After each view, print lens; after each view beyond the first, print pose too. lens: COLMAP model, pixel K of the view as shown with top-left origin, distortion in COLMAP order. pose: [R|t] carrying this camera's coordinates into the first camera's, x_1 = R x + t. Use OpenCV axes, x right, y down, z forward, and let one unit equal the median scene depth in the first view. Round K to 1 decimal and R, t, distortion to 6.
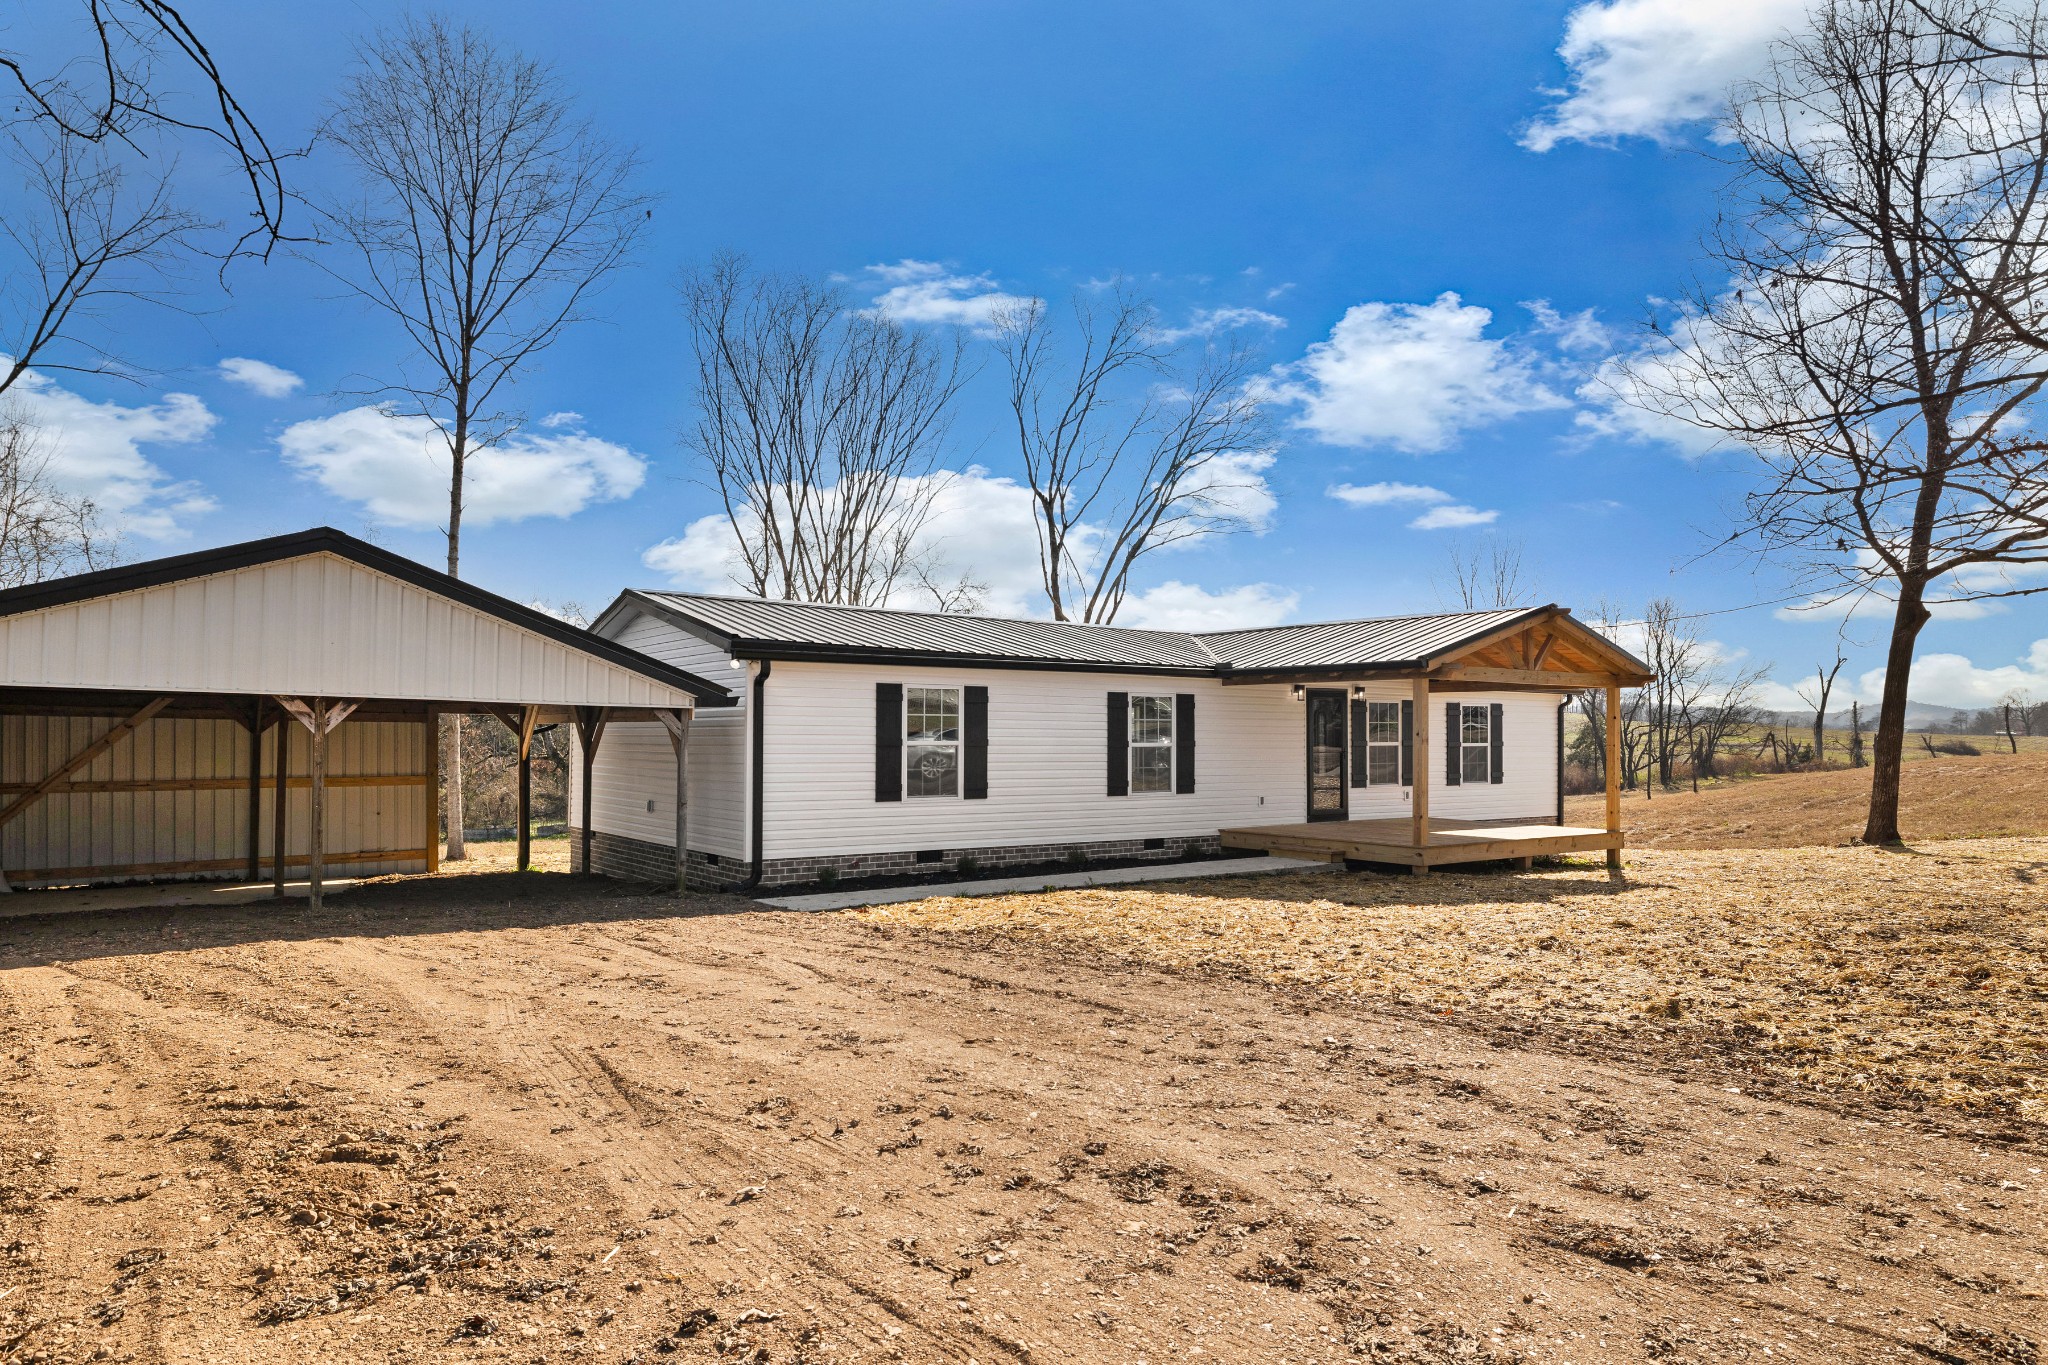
lens RADIAL K [[1623.8, 0, 1024.0], [0, 1623.8, 682.5], [0, 0, 1]] dist [0.003553, 0.004292]
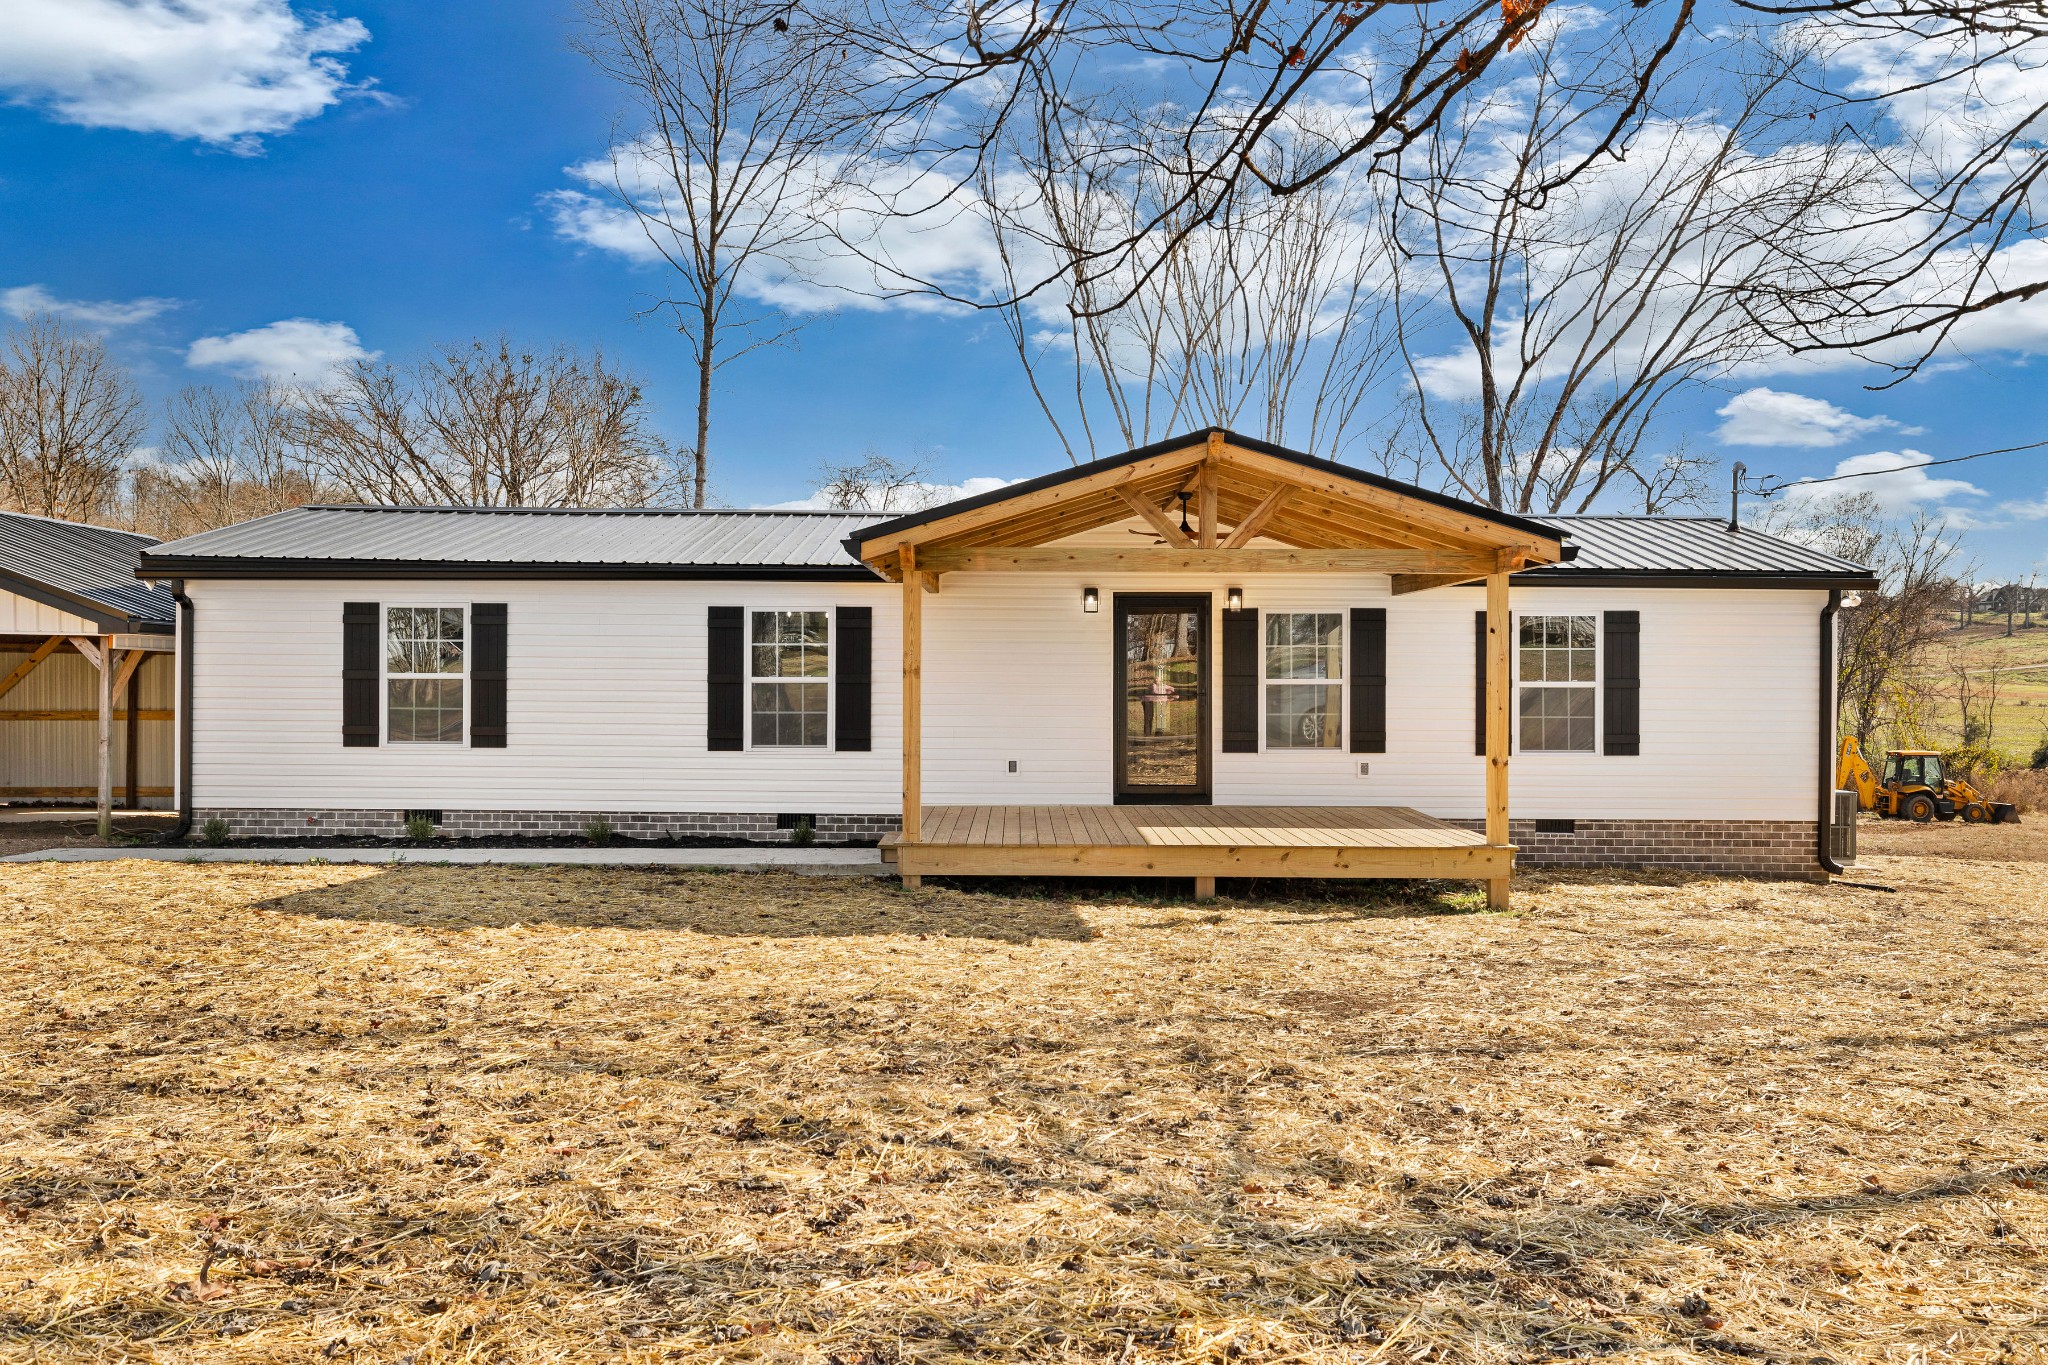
lens RADIAL K [[1623.8, 0, 1024.0], [0, 1623.8, 682.5], [0, 0, 1]] dist [0.003553, 0.004292]
pose [[0.723576, 0.003008, -0.690238, 0.645256], [0.019971, 0.999481, 0.025291, 0.023952], [0.689956, -0.032085, 0.723140, 0.568771]]
